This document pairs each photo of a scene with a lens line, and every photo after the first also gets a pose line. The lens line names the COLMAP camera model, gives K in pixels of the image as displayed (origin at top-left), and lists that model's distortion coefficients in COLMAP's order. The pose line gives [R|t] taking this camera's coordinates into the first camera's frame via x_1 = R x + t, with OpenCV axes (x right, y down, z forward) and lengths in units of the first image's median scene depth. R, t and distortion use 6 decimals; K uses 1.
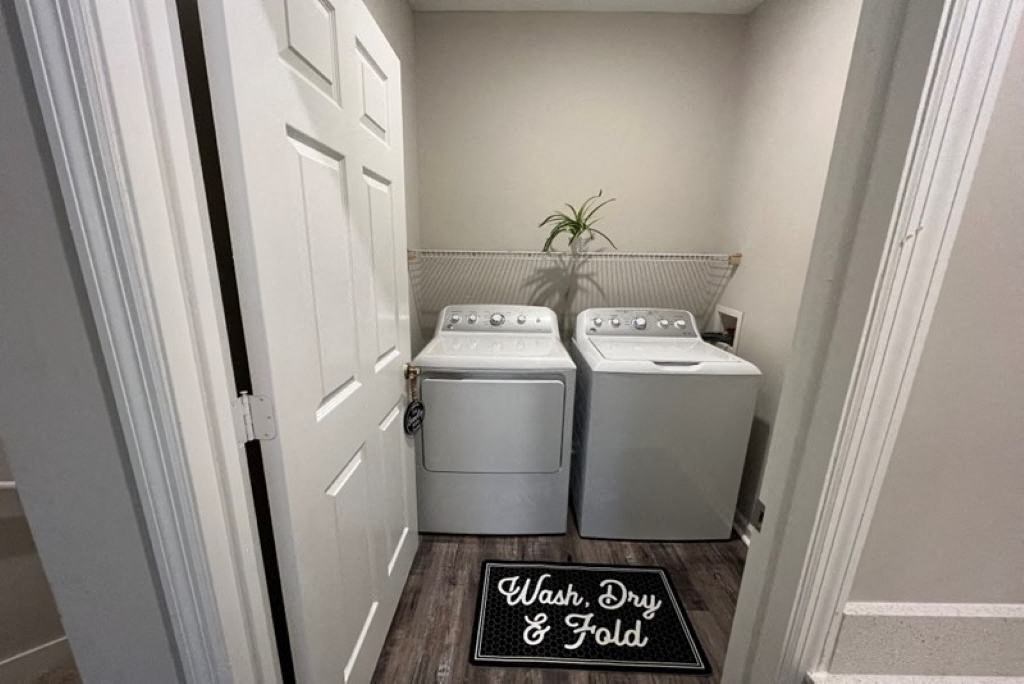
lens RADIAL K [[410.8, 0, 511.8], [0, 410.8, 362.0], [0, 0, 1]] dist [-0.001038, 0.000039]
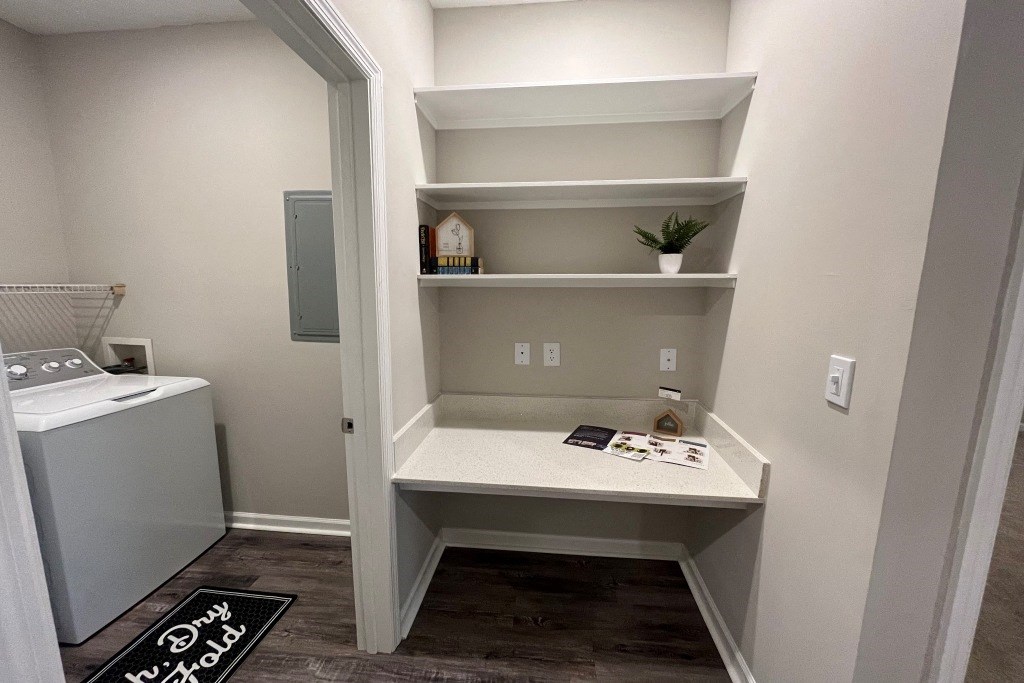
lens RADIAL K [[414.8, 0, 506.7], [0, 414.8, 350.5], [0, 0, 1]] dist [0.021214, 0.000091]
pose [[0.096237, -0.164845, 0.981613, -0.515578], [0.252009, 0.958094, 0.136188, -0.013332], [-0.962928, 0.234269, 0.133747, -0.014485]]
